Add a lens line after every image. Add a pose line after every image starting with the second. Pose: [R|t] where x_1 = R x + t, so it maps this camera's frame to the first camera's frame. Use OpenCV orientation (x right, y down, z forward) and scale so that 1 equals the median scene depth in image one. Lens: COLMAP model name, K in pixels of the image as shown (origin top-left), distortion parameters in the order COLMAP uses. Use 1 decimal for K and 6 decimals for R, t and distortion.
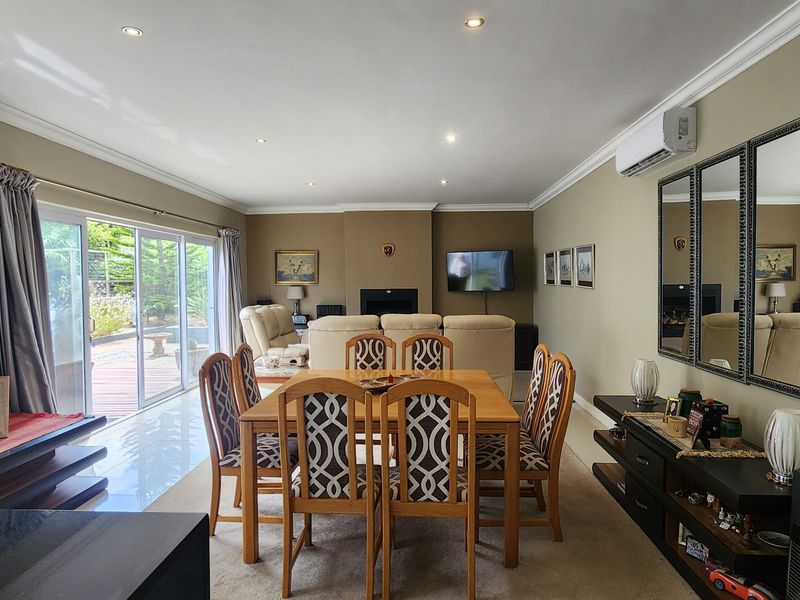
lens RADIAL K [[530.5, 0, 408.1], [0, 530.5, 302.6], [0, 0, 1]] dist [0.004304, -0.007492]
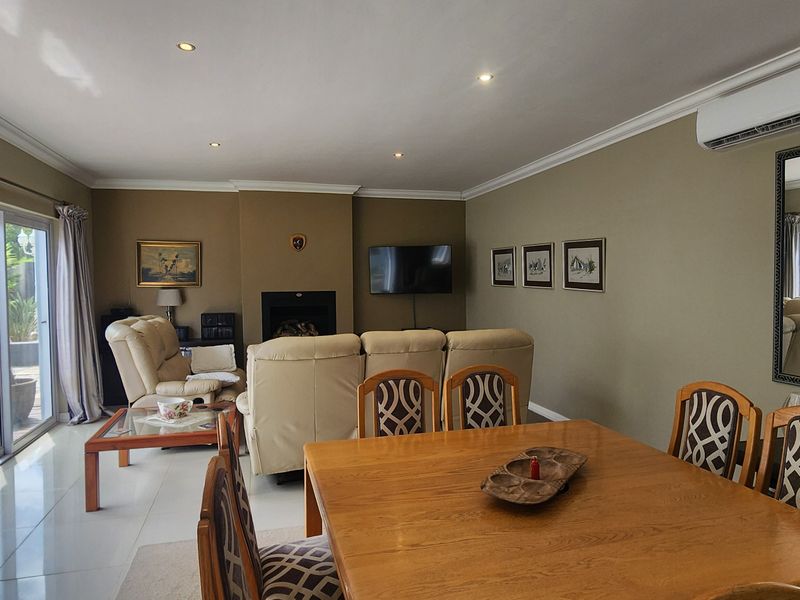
lens RADIAL K [[530.5, 0, 404.1], [0, 530.5, 302.1], [0, 0, 1]] dist [0.004304, -0.007492]
pose [[0.954229, -0.012487, 0.298816, -0.163980], [0.011815, 0.999922, 0.004056, -0.015328], [-0.298844, -0.000340, 0.954302, 0.266054]]
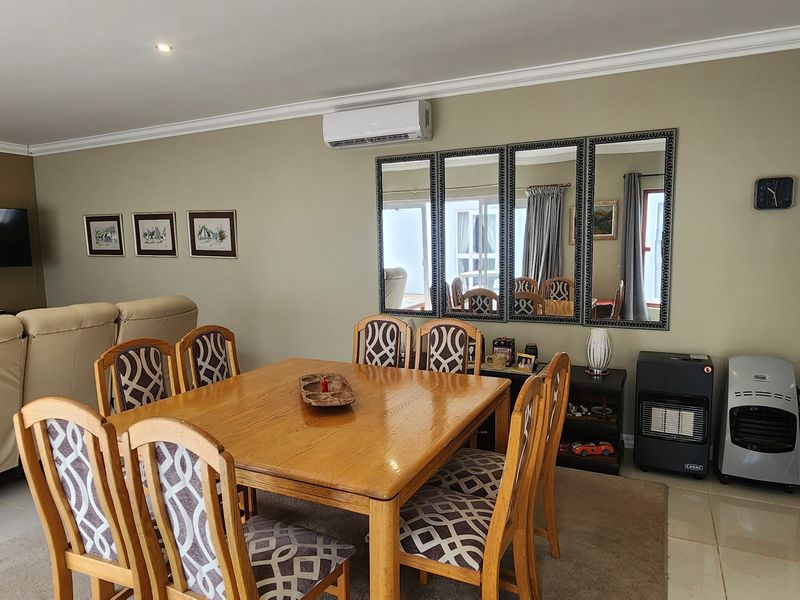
lens RADIAL K [[530.5, 0, 406.4], [0, 530.5, 298.6], [0, 0, 1]] dist [0.004304, -0.007492]
pose [[0.402963, -0.093636, 0.910414, -0.328002], [0.047571, 0.995551, 0.081336, -0.015365], [-0.913979, 0.010534, 0.405624, 0.305467]]
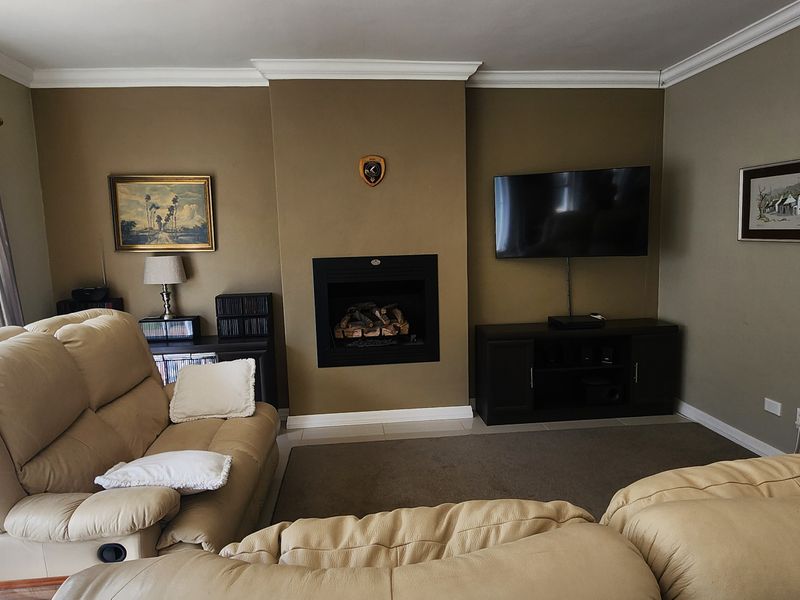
lens RADIAL K [[530.5, 0, 404.0], [0, 530.5, 301.6], [0, 0, 1]] dist [0.004304, -0.007492]
pose [[0.990079, -0.035275, 0.136011, -0.100991], [0.024200, 0.996319, 0.082237, -0.031876], [-0.138411, -0.078130, 0.987288, 0.716654]]
